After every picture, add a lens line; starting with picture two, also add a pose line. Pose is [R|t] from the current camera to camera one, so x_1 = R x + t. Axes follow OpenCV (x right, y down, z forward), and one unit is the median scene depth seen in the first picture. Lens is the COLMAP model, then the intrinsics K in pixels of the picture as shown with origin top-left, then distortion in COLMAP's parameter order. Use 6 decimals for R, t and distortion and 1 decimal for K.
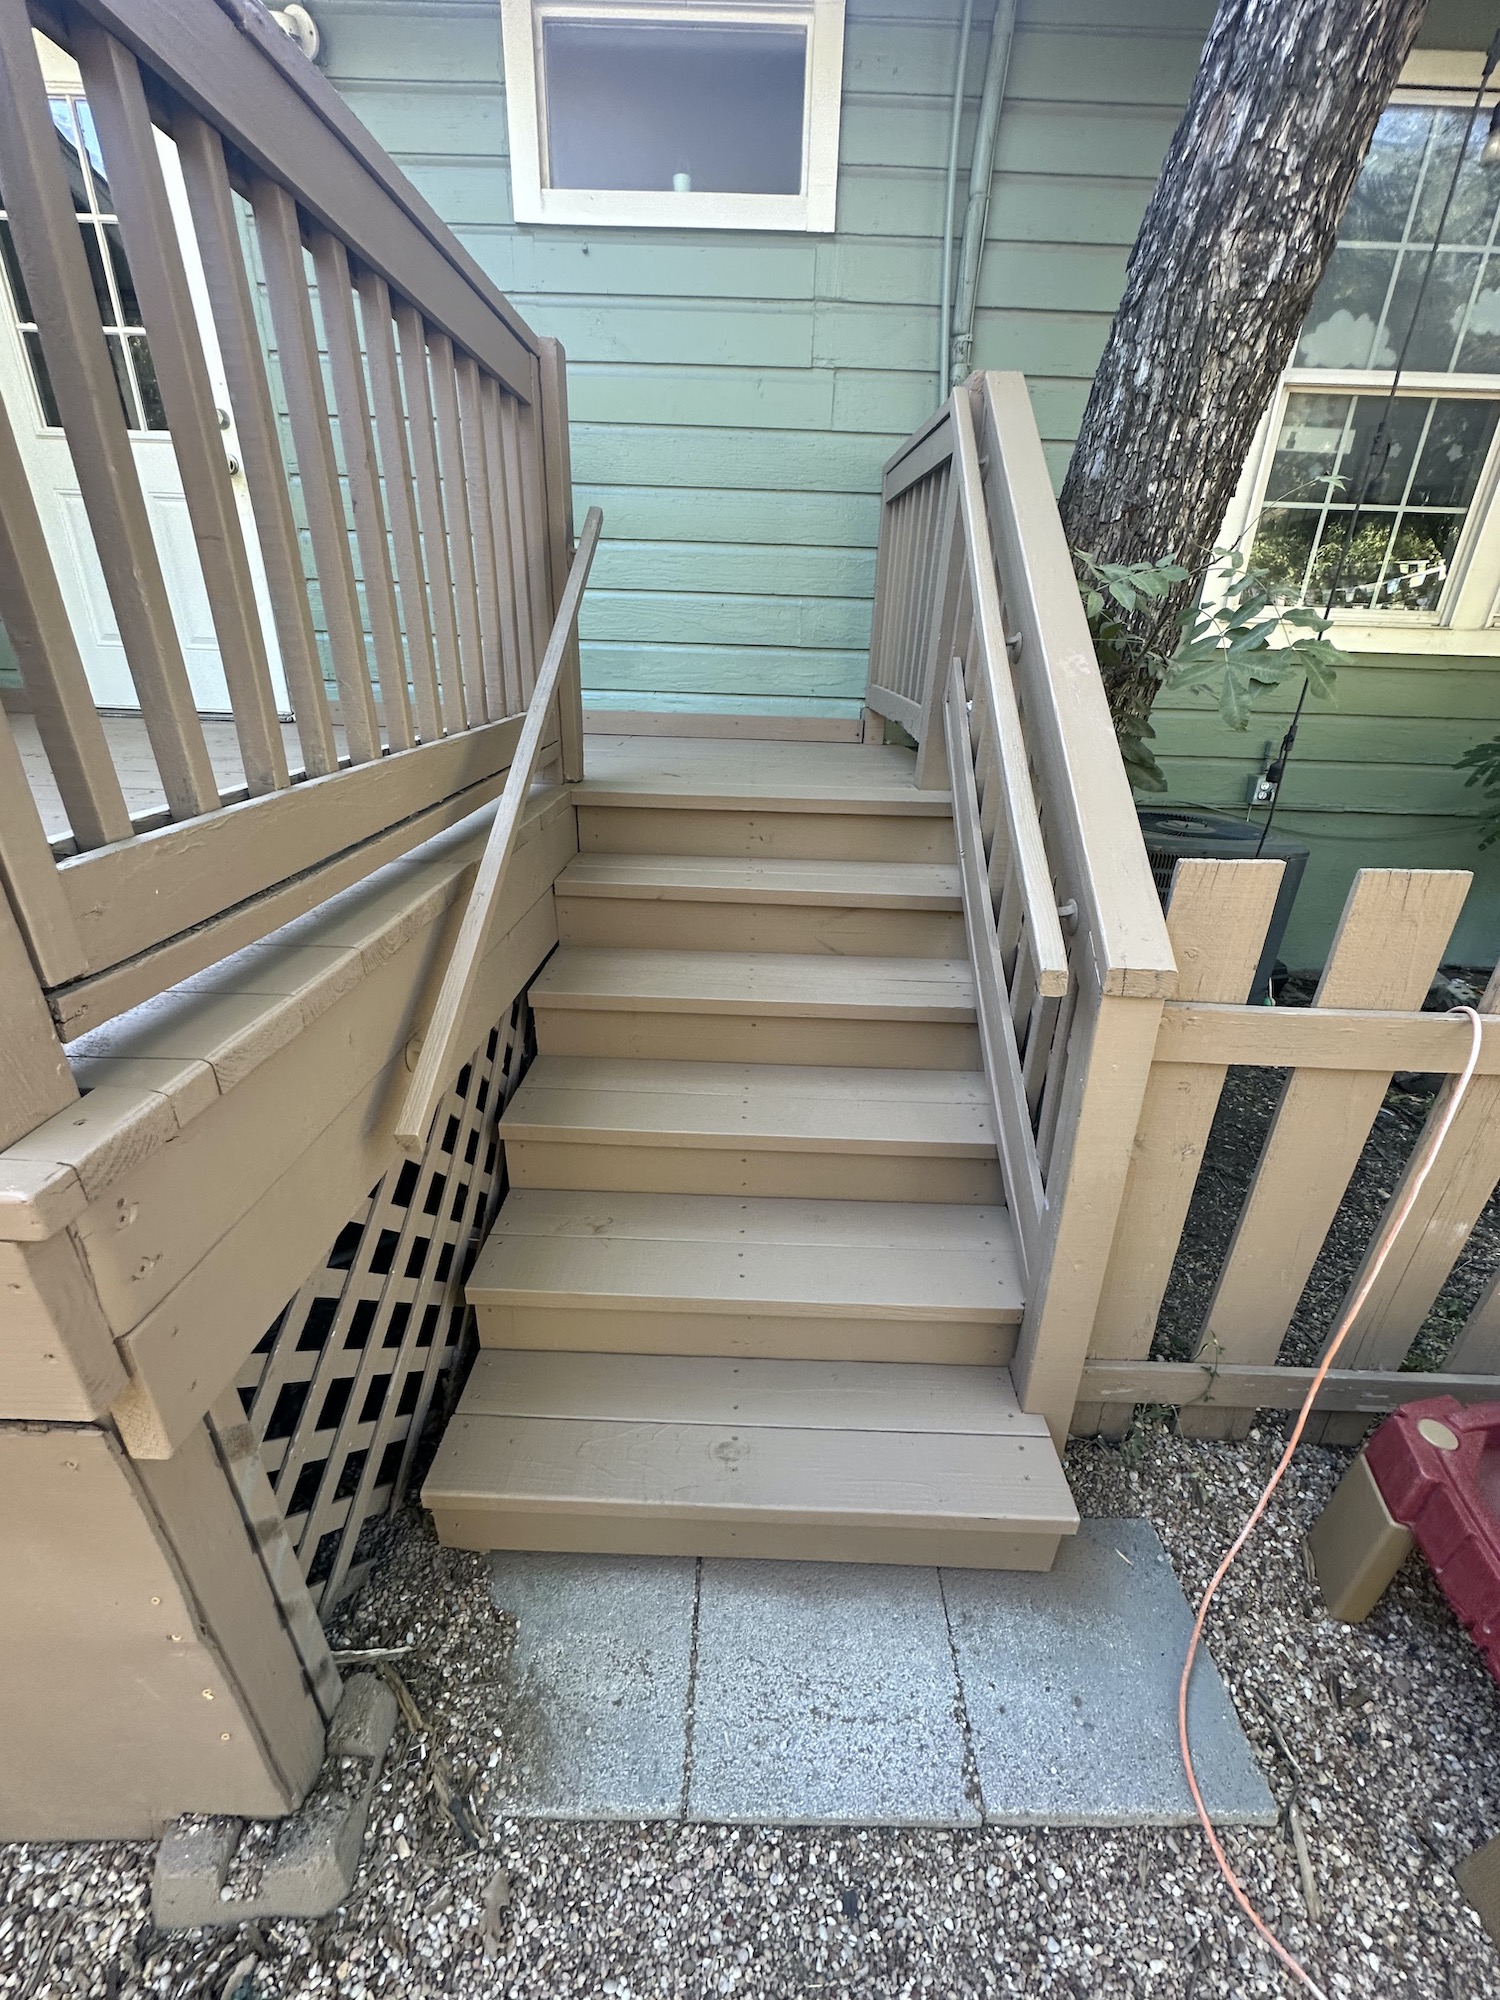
lens RADIAL K [[798.8, 0, 750.0], [0, 798.8, 1000.0], [0, 0, 1]] dist [-0.005142, 0.000377]
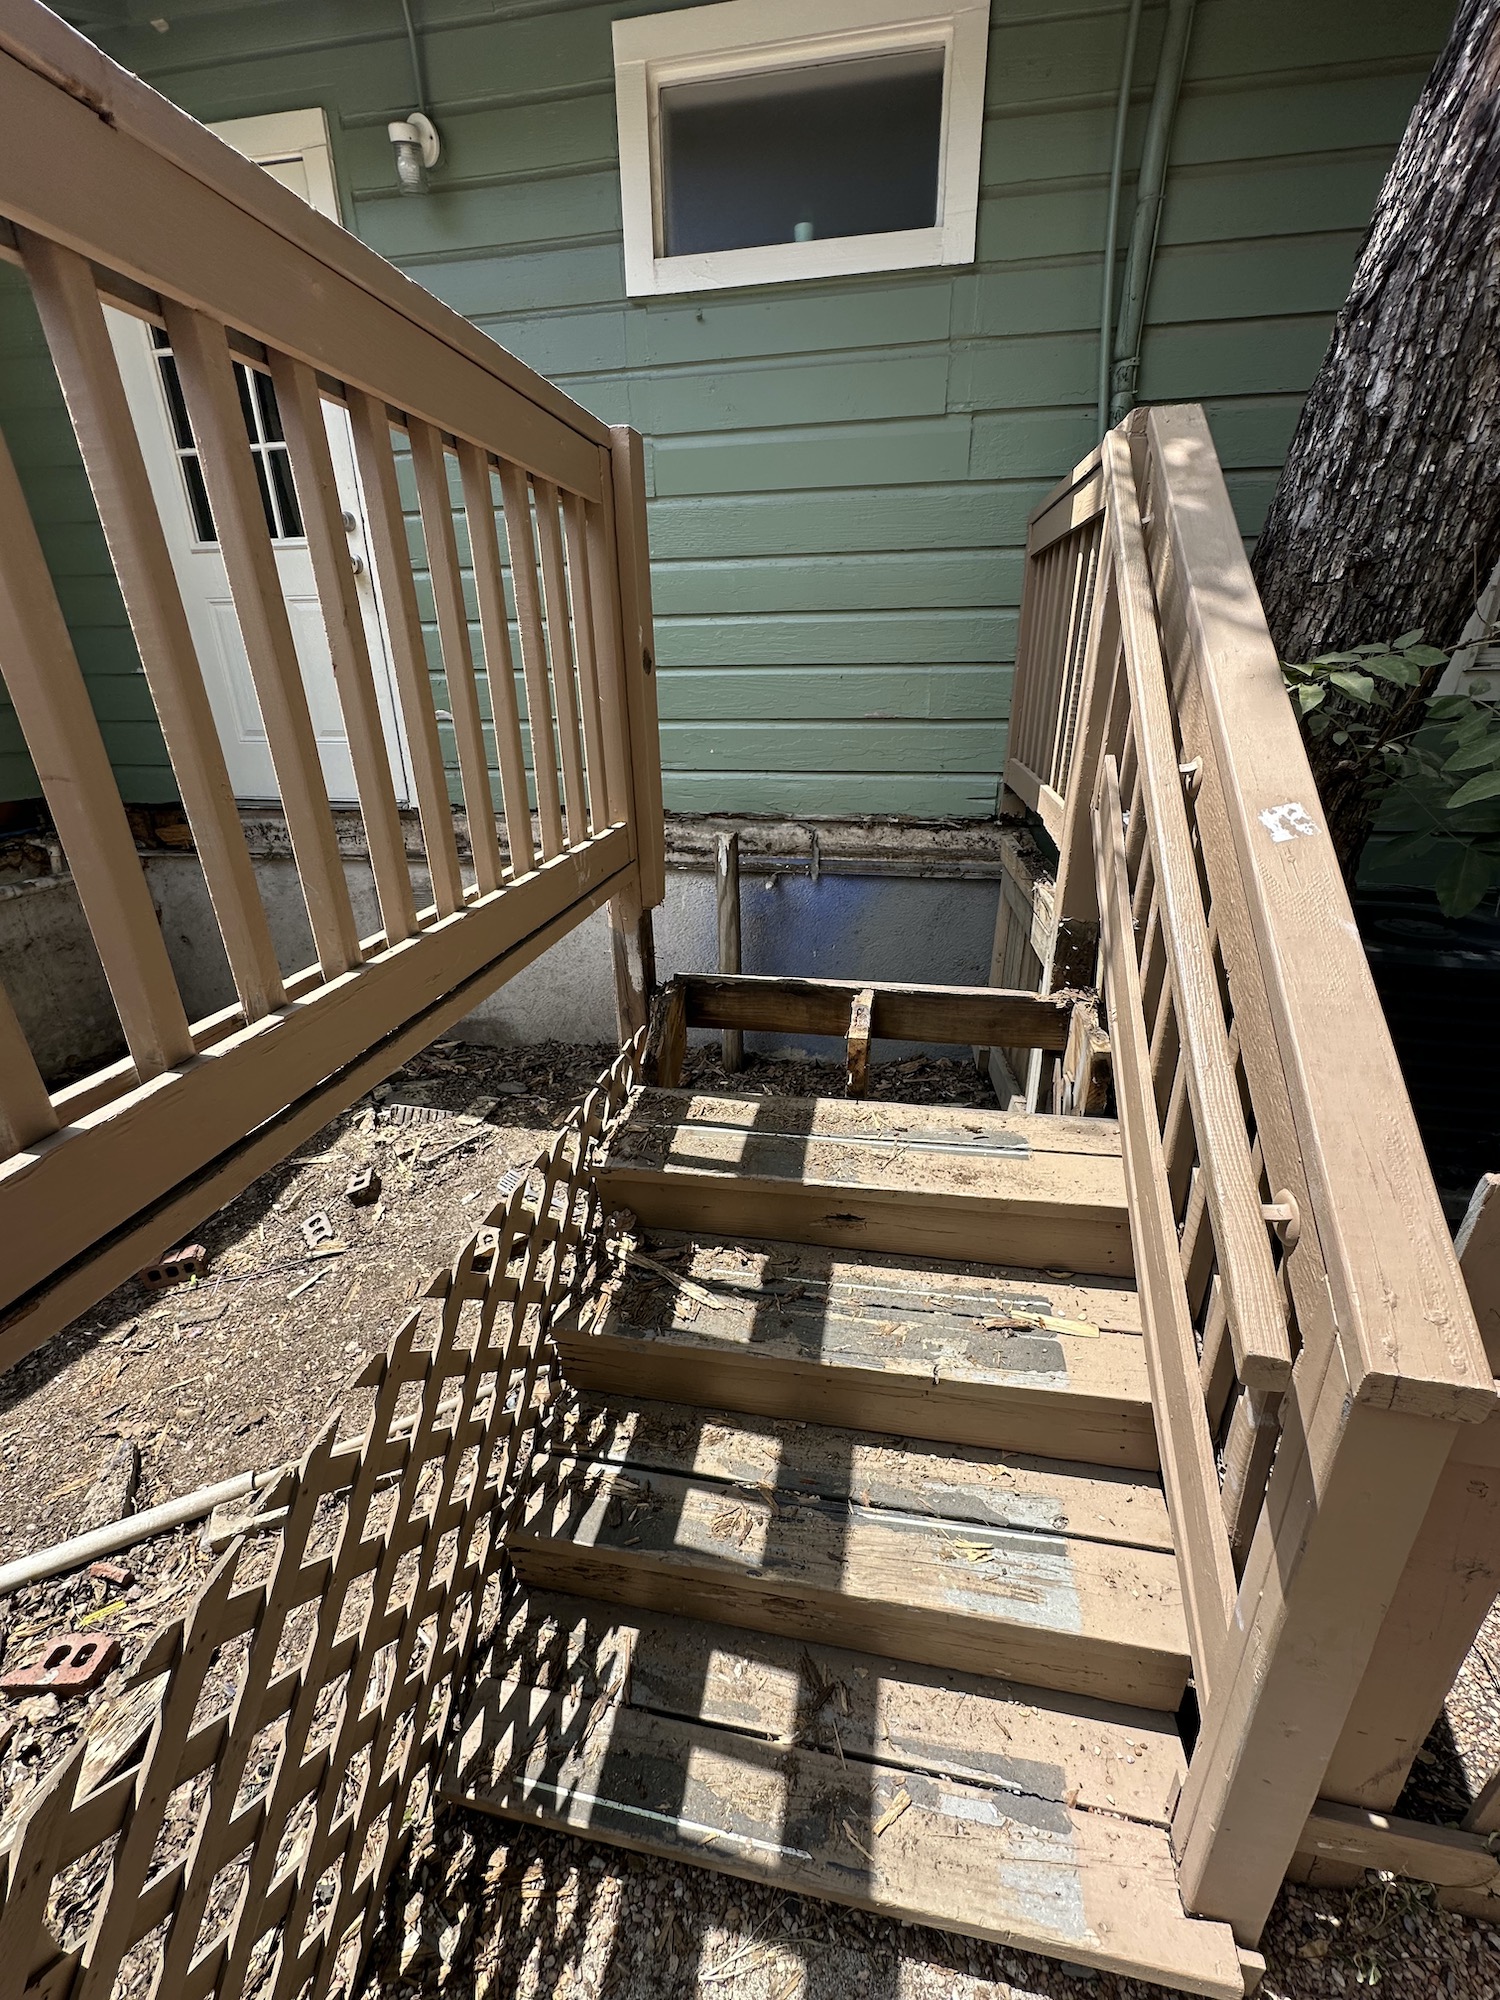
lens RADIAL K [[796.0, 0, 750.0], [0, 796.0, 1000.0], [0, 0, 1]] dist [0.002157, -0.001753]
pose [[0.984852, 0.023329, -0.171822, 0.047338], [-0.029360, 0.999036, -0.032647, -0.161564], [0.170894, 0.037197, 0.984587, 0.169386]]
